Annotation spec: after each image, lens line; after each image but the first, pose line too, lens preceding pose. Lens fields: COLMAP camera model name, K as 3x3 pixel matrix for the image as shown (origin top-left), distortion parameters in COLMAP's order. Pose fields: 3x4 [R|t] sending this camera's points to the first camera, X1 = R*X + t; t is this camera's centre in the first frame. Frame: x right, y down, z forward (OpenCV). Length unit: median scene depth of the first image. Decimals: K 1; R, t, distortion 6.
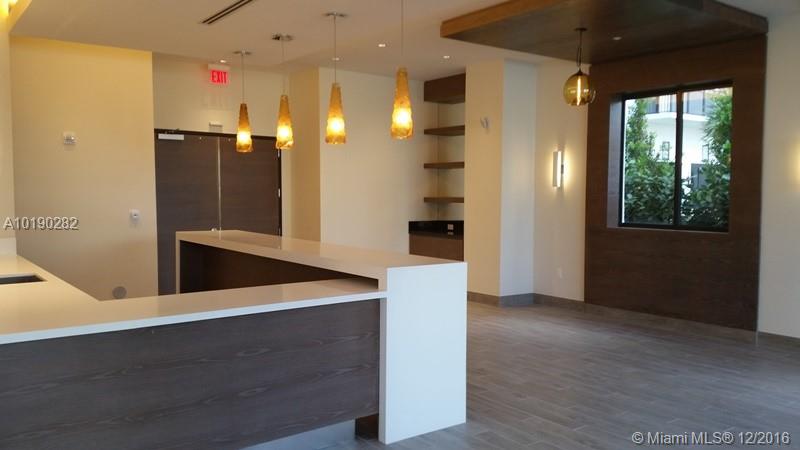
lens RADIAL K [[647.7, 0, 400.0], [0, 647.7, 225.0], [0, 0, 1]] dist [0.162439, -0.292983]
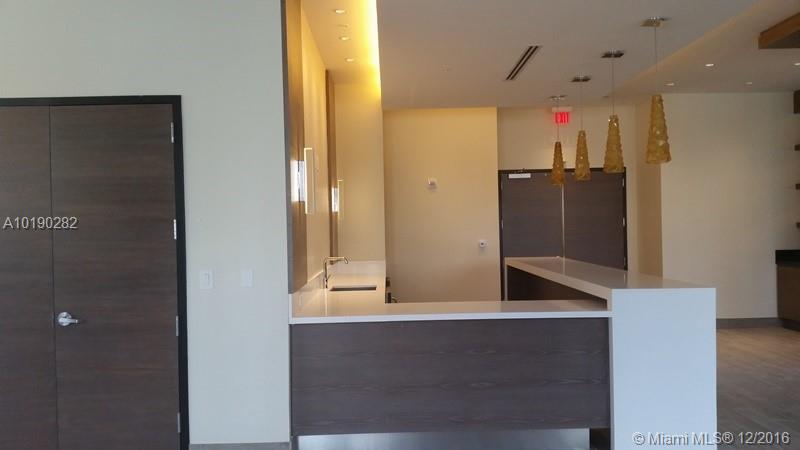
lens RADIAL K [[647.7, 0, 400.0], [0, 647.7, 225.0], [0, 0, 1]] dist [0.162439, -0.292983]
pose [[0.805913, -0.023382, -0.591572, 0.170813], [-0.006308, 0.998824, -0.048072, 0.008126], [0.592001, 0.042474, 0.804817, -0.033609]]
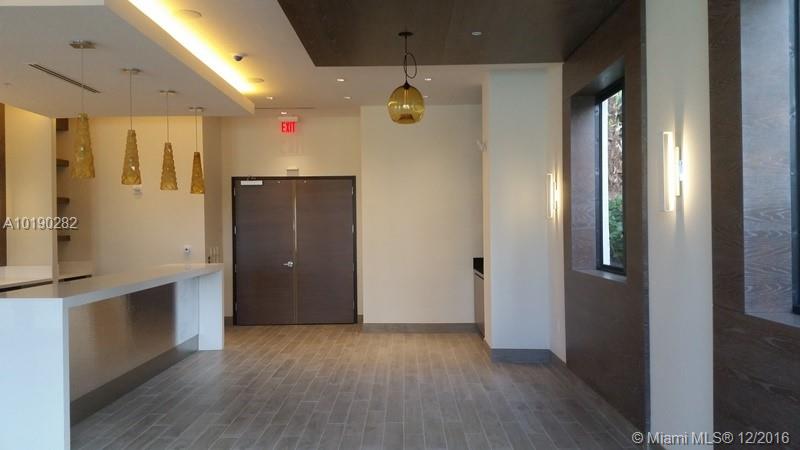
lens RADIAL K [[647.7, 0, 400.0], [0, 647.7, 225.0], [0, 0, 1]] dist [0.162439, -0.292983]
pose [[0.785016, -0.015026, -0.619293, 0.650660], [-0.018160, 0.998718, -0.047252, -0.009491], [0.619209, 0.048340, 0.783737, 0.287391]]
